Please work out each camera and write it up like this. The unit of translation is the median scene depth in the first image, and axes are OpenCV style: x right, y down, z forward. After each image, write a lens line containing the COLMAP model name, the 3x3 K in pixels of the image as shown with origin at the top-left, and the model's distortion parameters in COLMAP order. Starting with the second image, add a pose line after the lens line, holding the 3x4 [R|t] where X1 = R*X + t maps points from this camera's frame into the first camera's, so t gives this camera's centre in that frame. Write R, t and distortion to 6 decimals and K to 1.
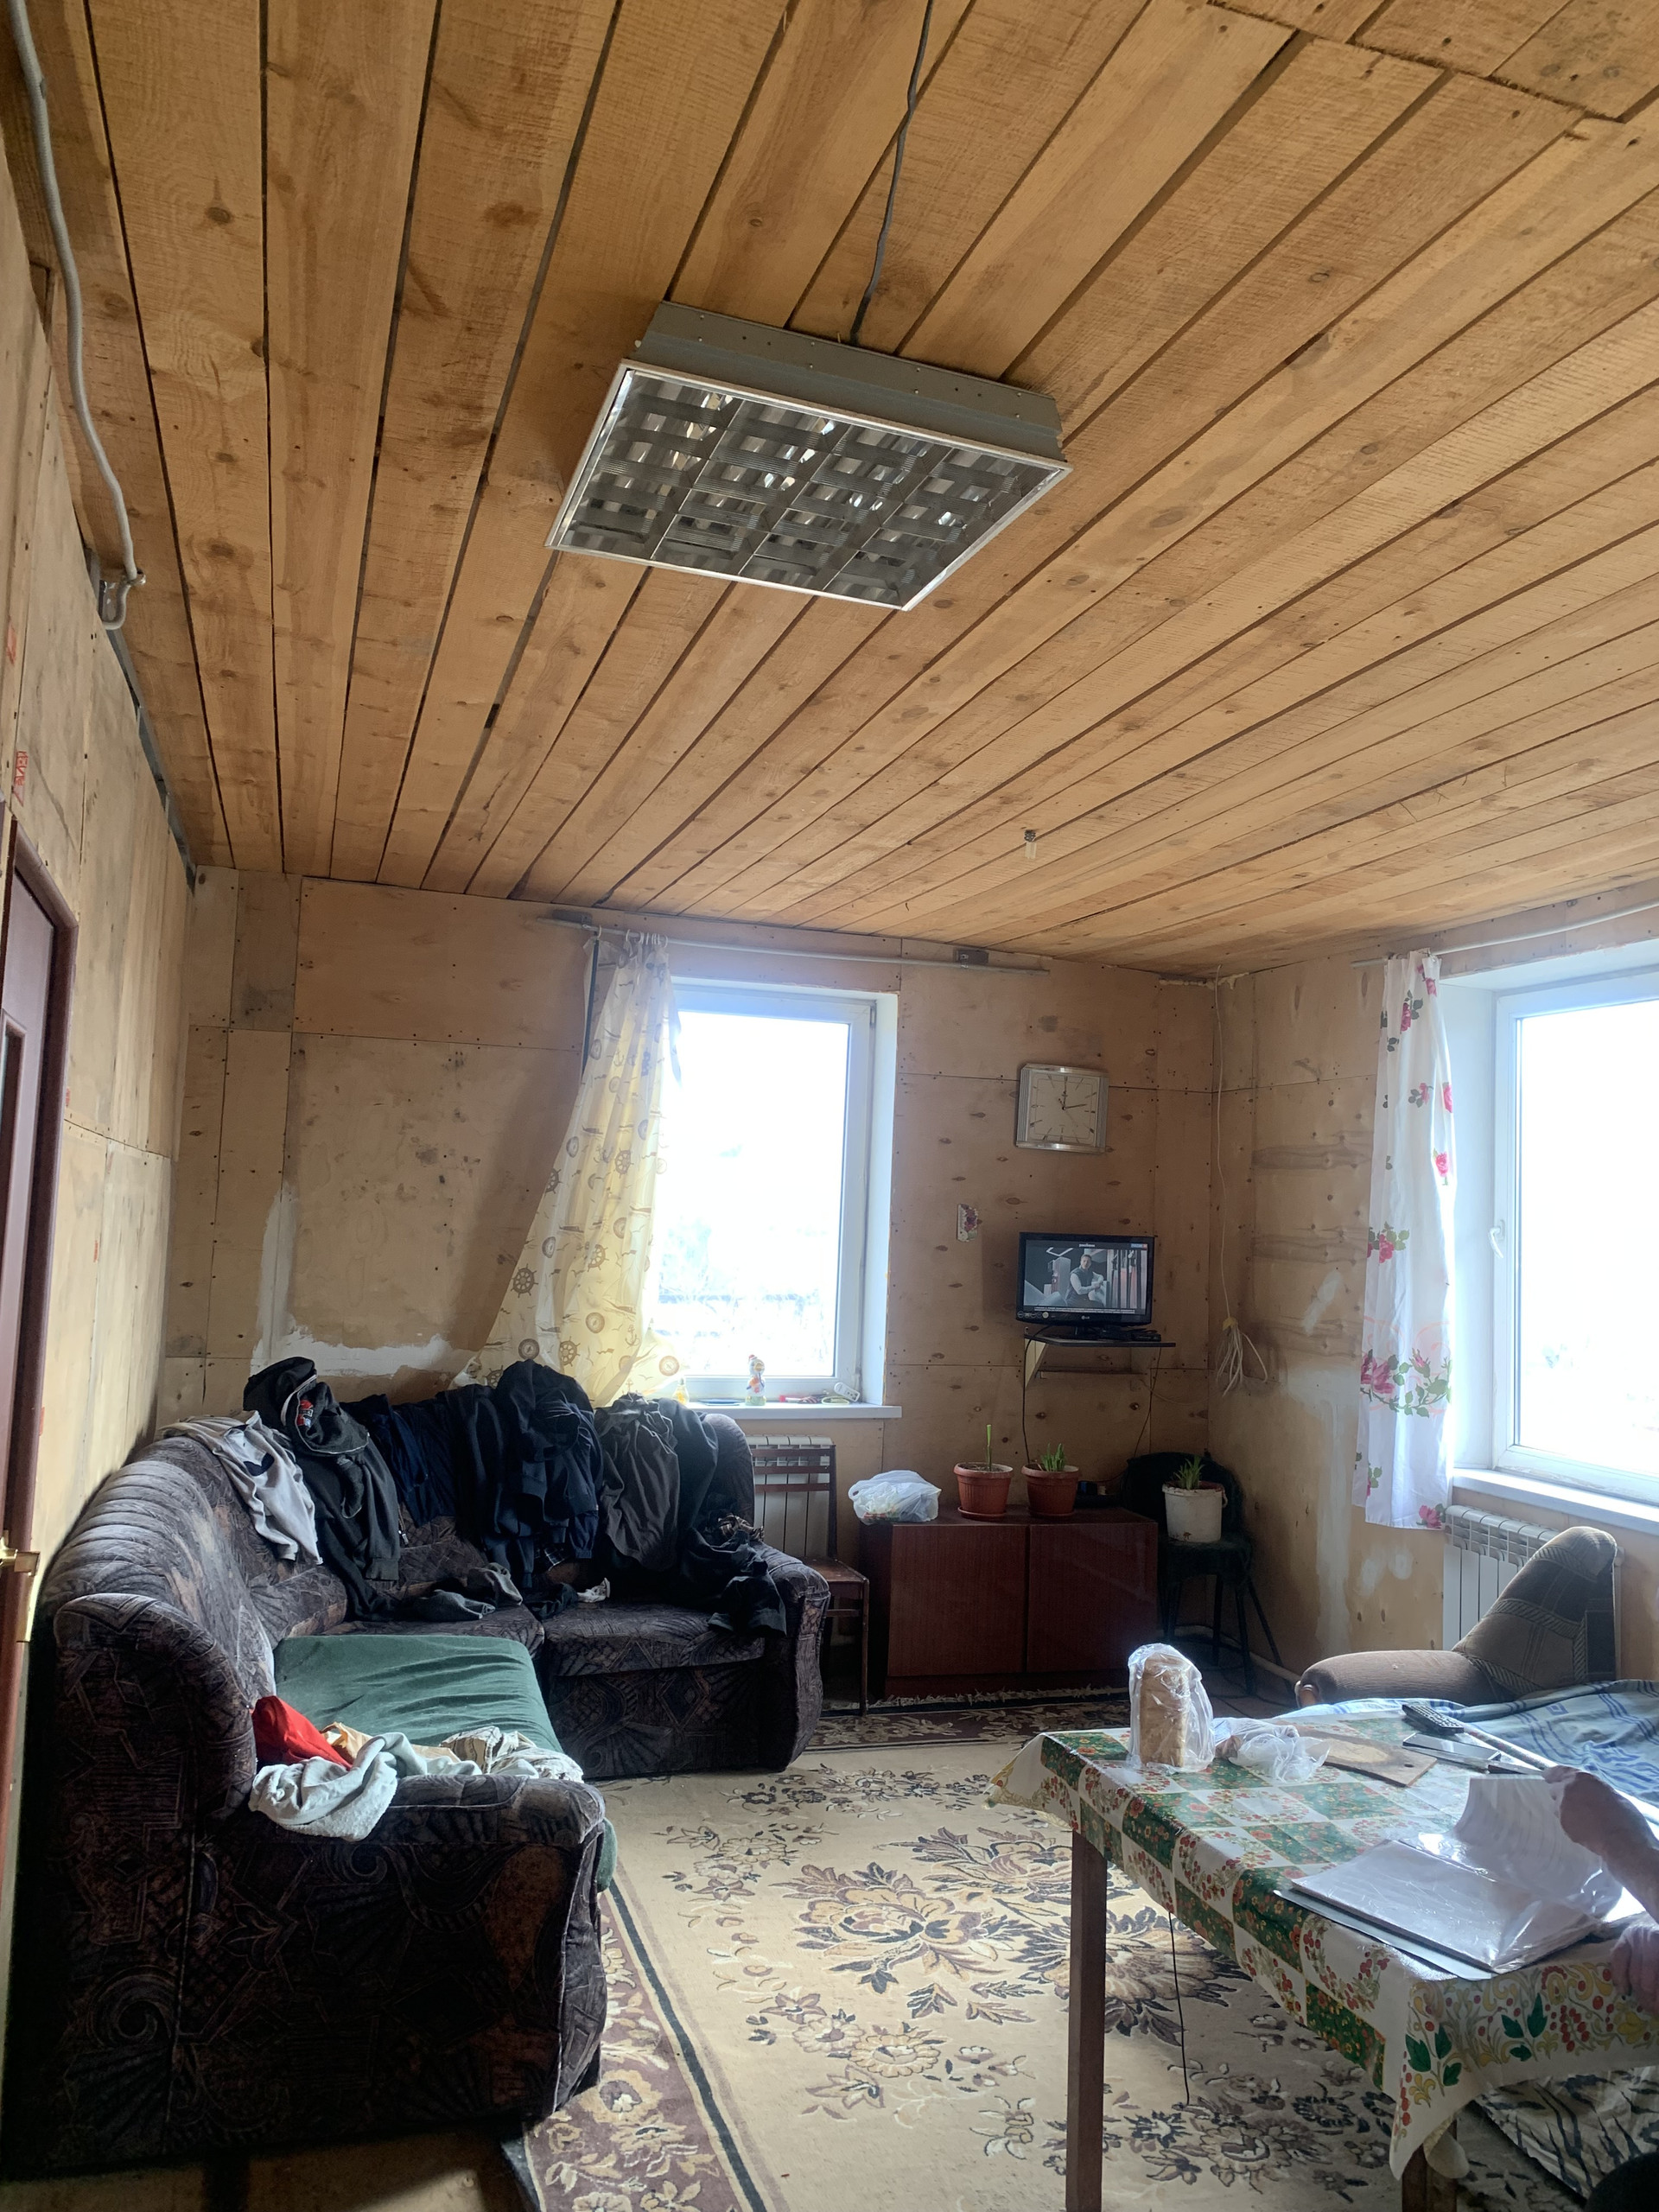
lens RADIAL K [[1654.6, 0, 831.3], [0, 1654.6, 1104.8], [0, 0, 1]] dist [0.040138, -0.034170]
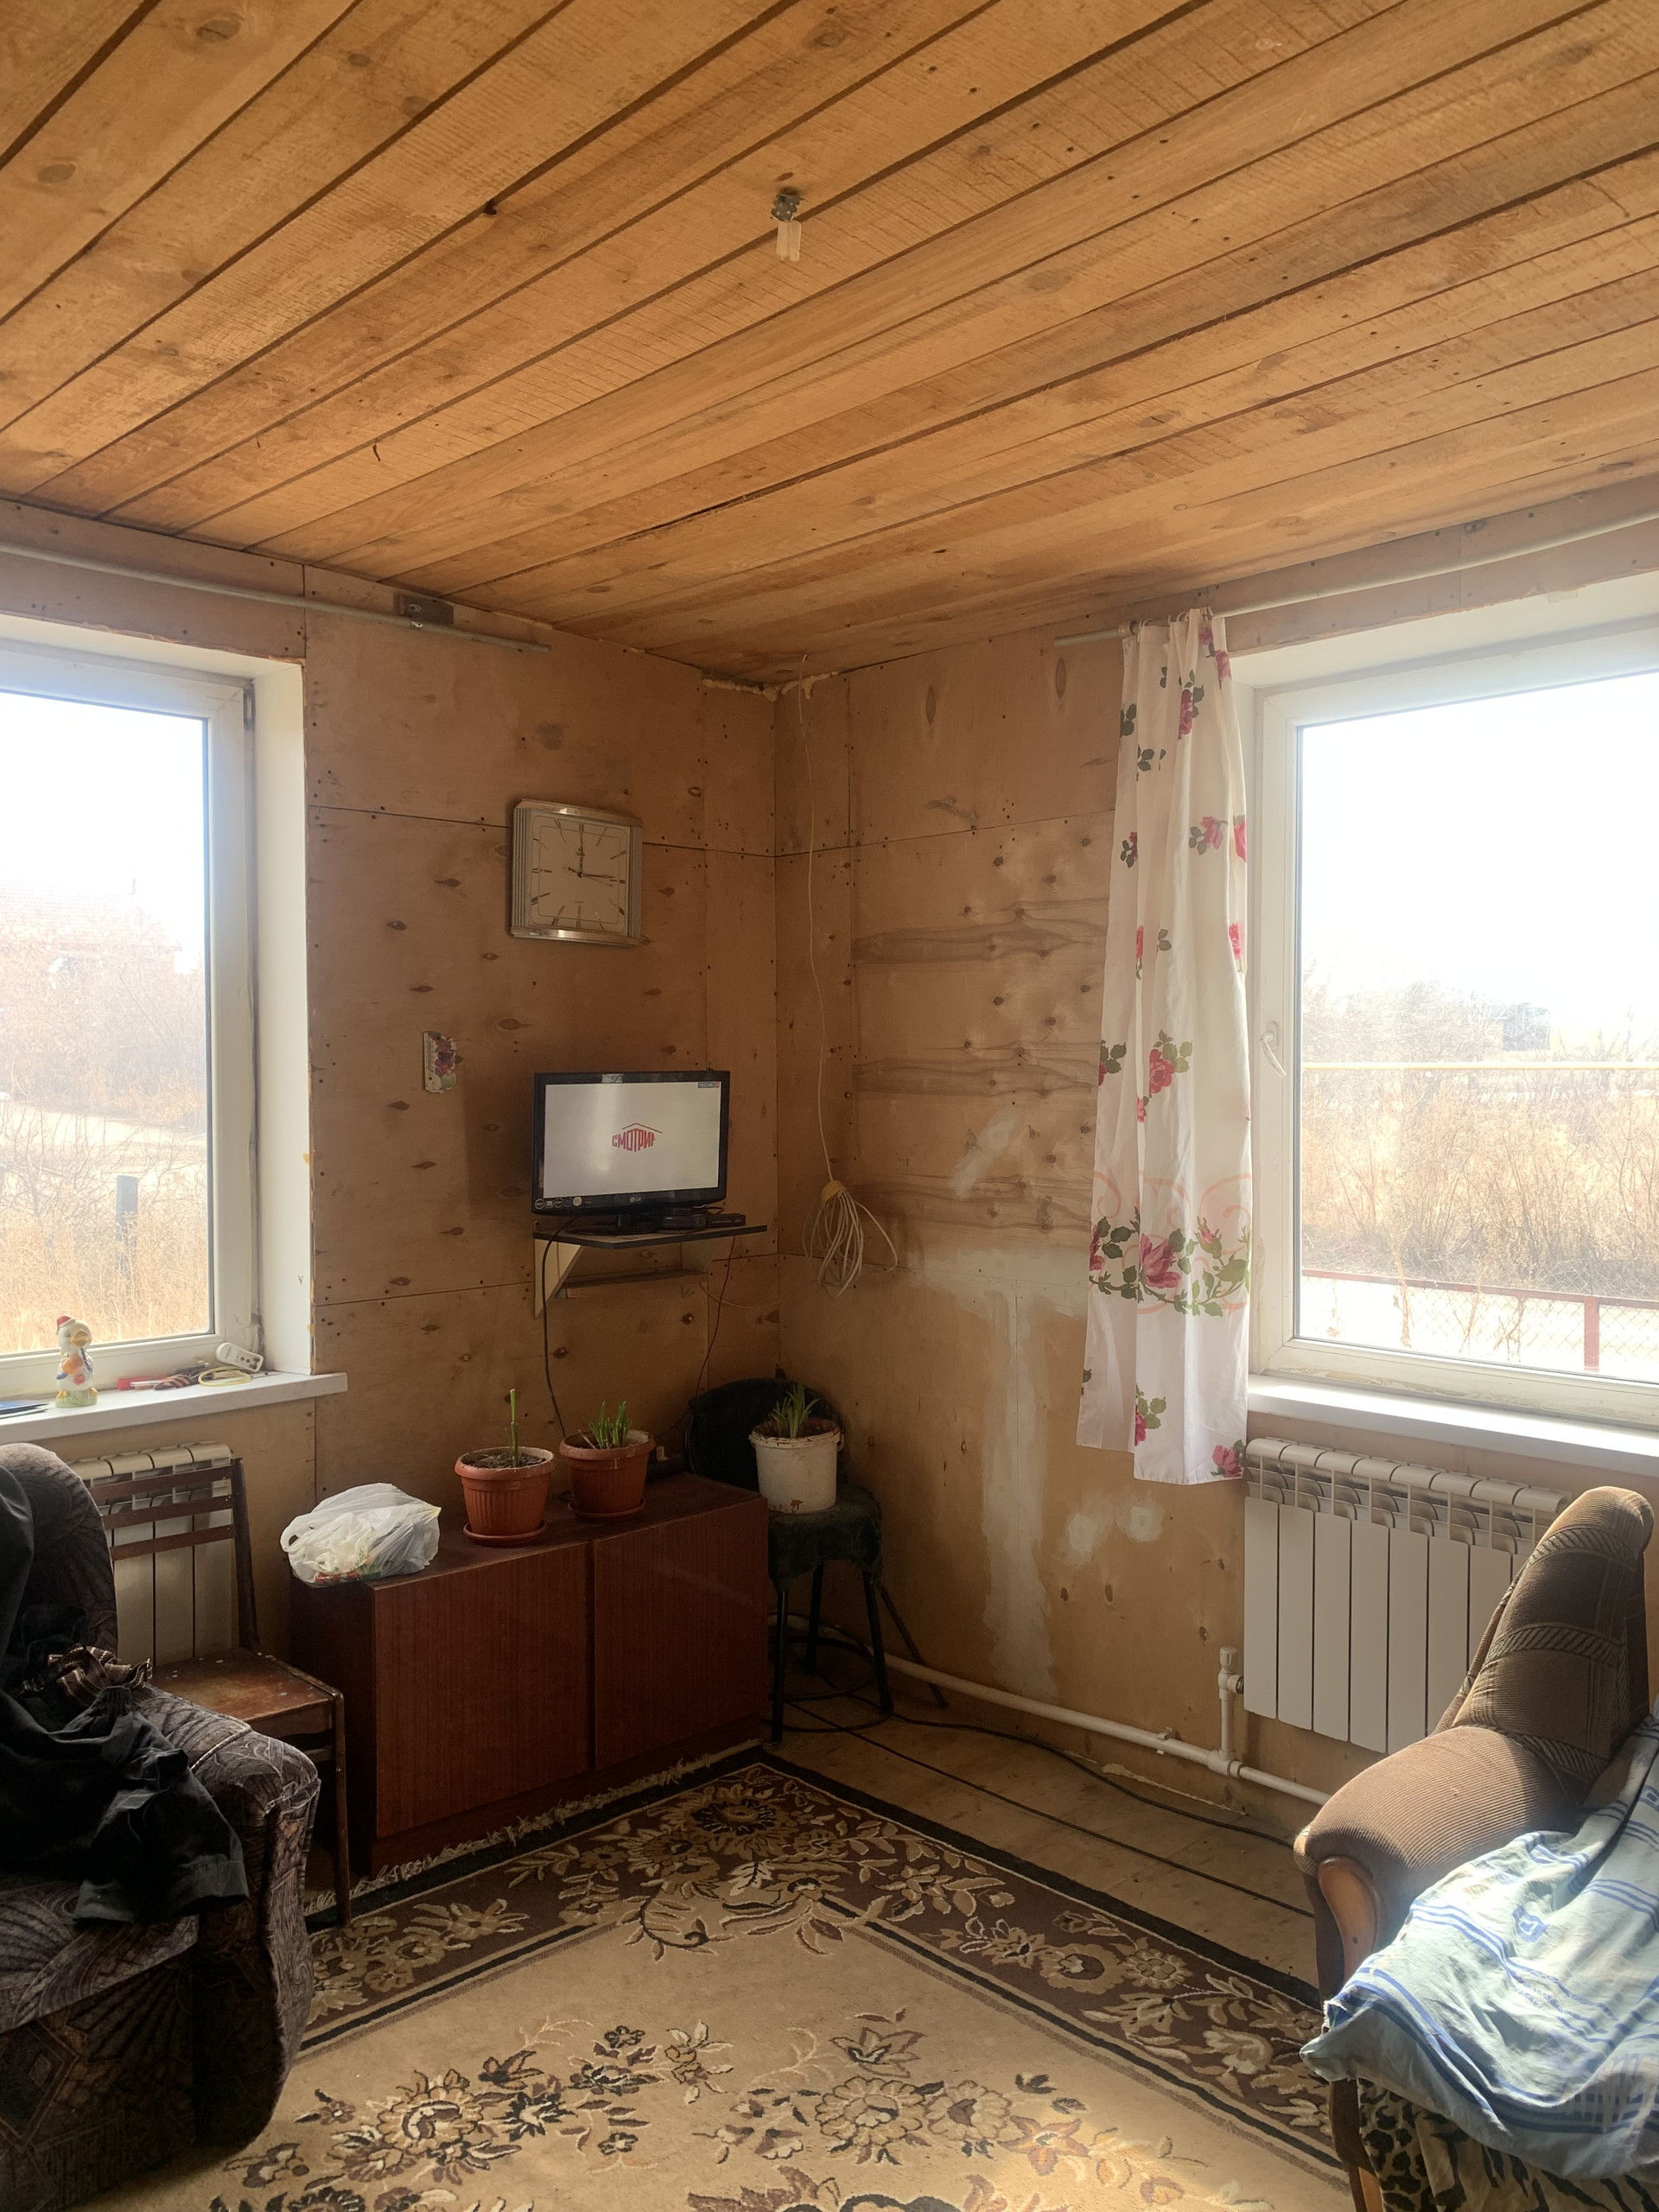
lens RADIAL K [[1654.6, 0, 840.1], [0, 1654.6, 1133.7], [0, 0, 1]] dist [0.040138, -0.034170]
pose [[0.889481, -0.063132, 0.452591, -0.069655], [0.009284, 0.992703, 0.120227, 0.027906], [-0.456879, -0.102738, 0.883576, 0.425101]]
